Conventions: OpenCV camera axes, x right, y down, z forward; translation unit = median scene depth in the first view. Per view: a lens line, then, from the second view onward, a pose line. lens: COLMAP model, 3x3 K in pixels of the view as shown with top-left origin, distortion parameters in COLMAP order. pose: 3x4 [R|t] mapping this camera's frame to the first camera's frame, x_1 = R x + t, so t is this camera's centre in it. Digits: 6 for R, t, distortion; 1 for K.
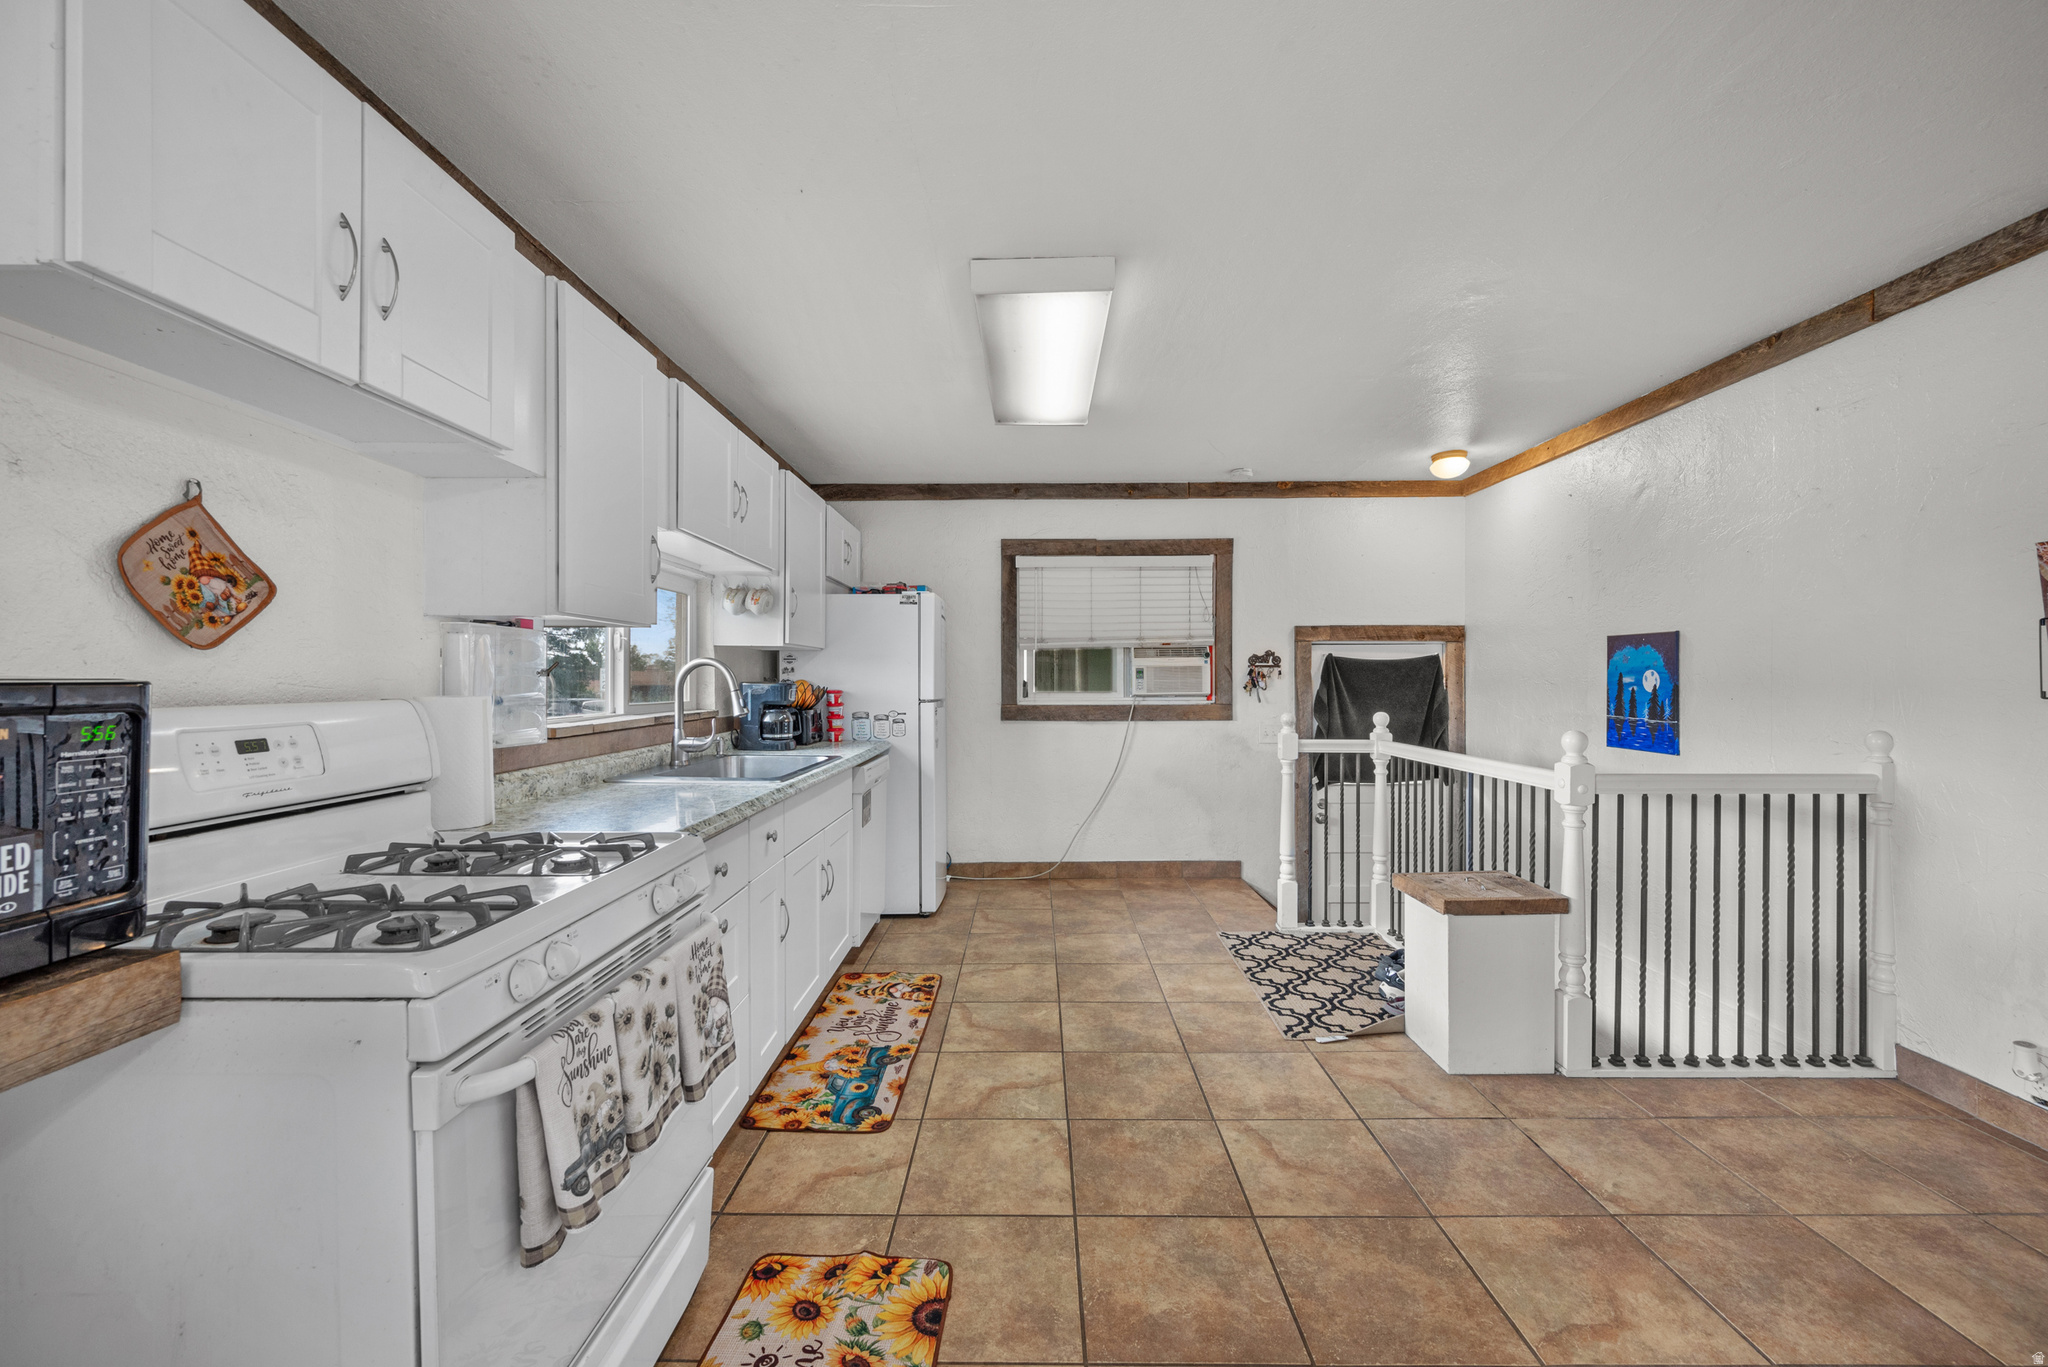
lens RADIAL K [[809.5, 0, 1026.9], [0, 809.5, 689.0], [0, 0, 1]] dist [0.001733, -0.000825]
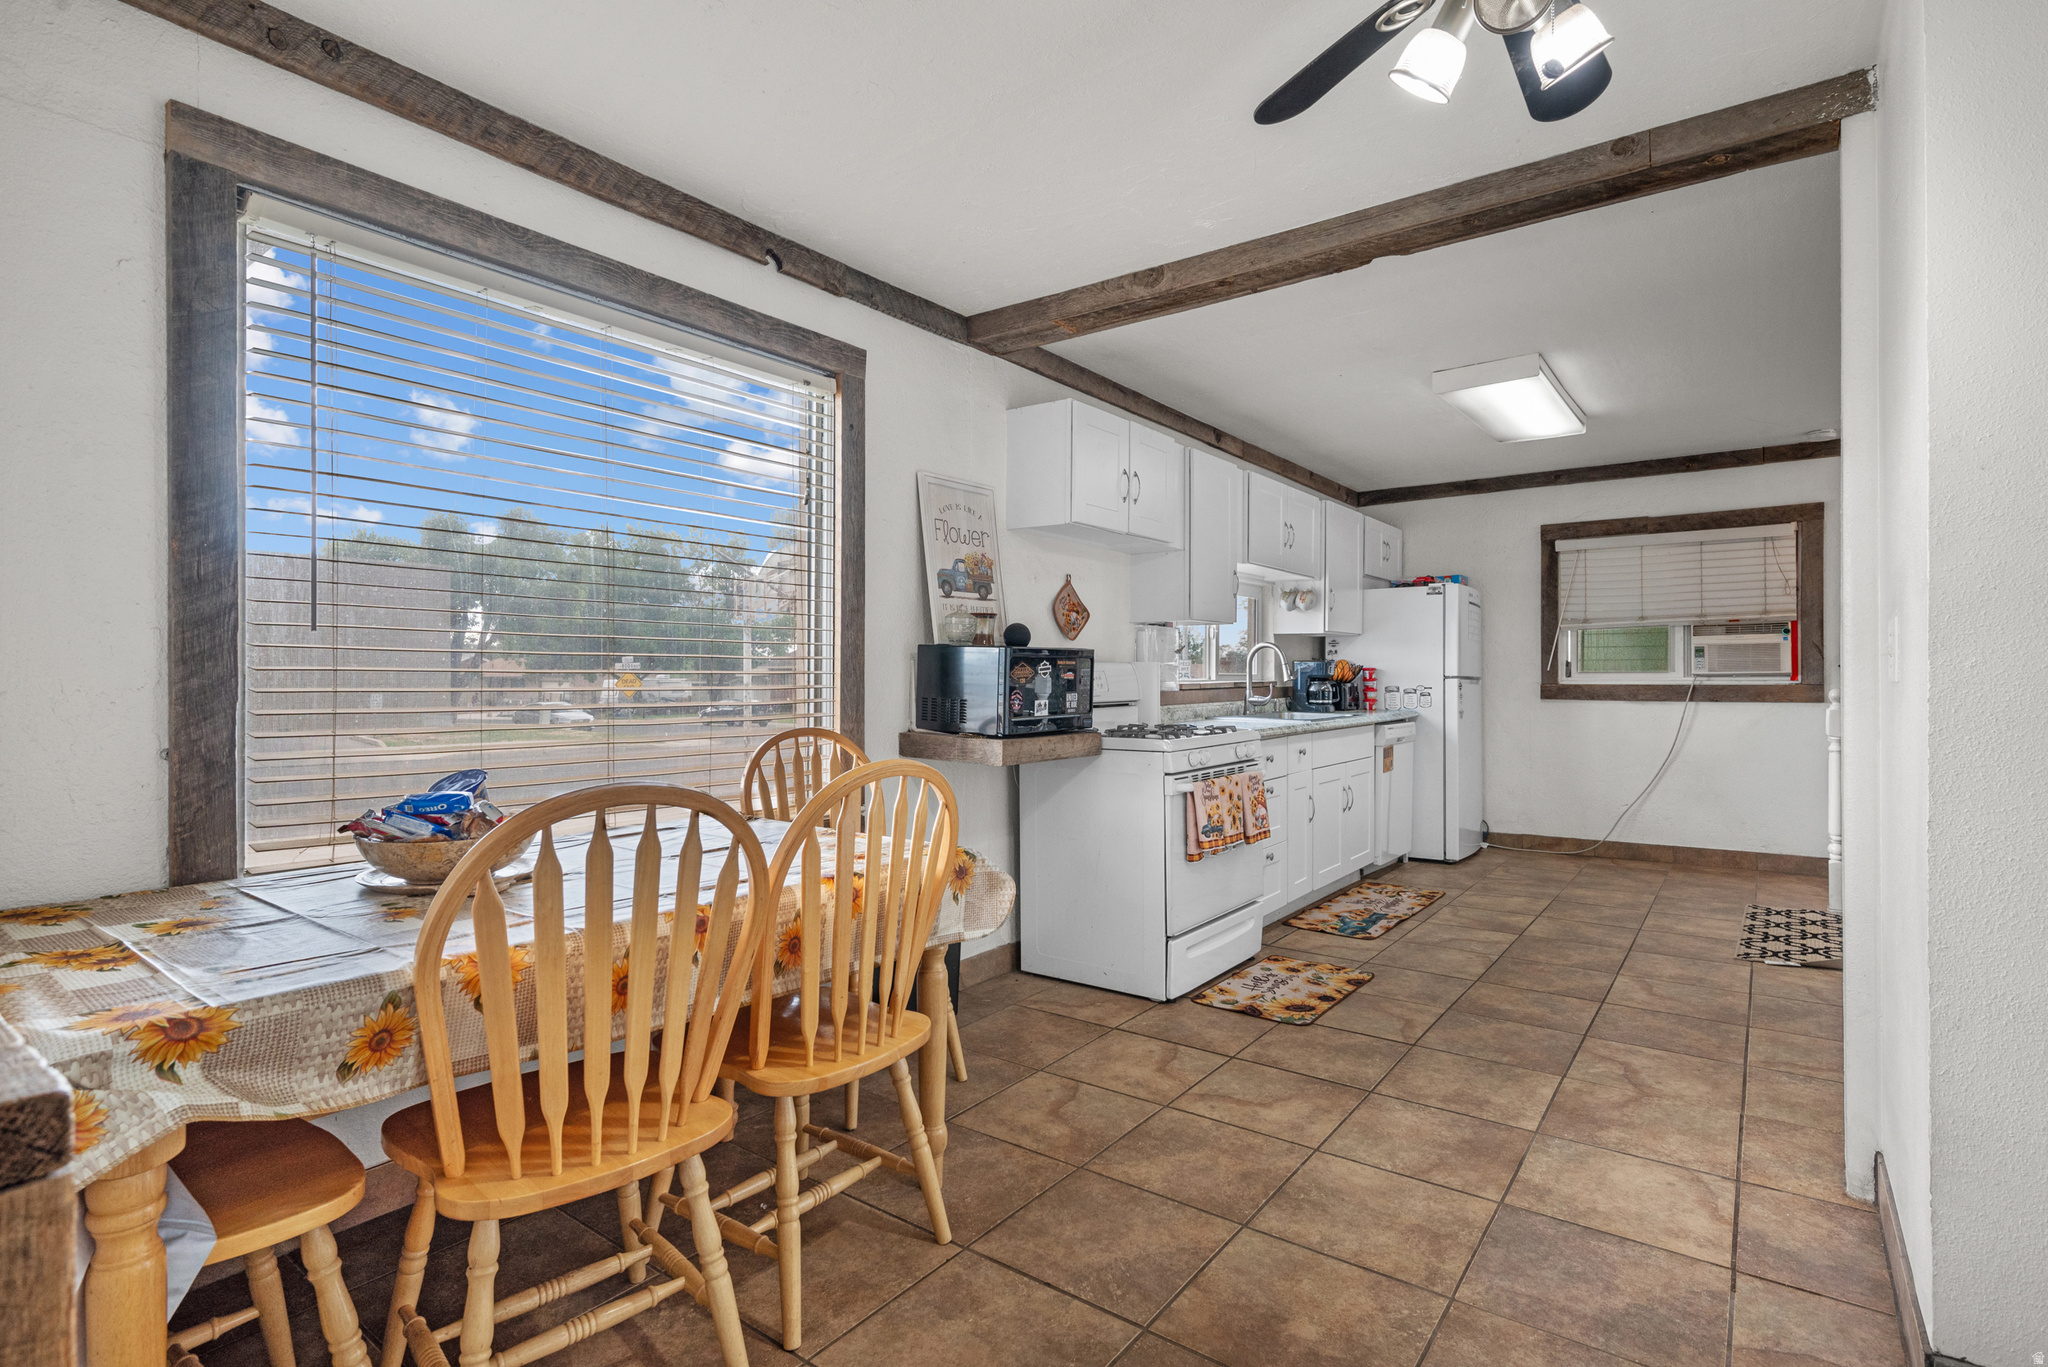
lens RADIAL K [[1003.6, 0, 1023.2], [0, 1003.6, 674.8], [0, 0, 1]] dist [-0.002971, 0.000307]
pose [[0.807377, -0.000483, -0.590036, 0.279132], [-0.006073, 0.999940, -0.009128, 0.034187], [0.590005, 0.010953, 0.807325, -0.633898]]
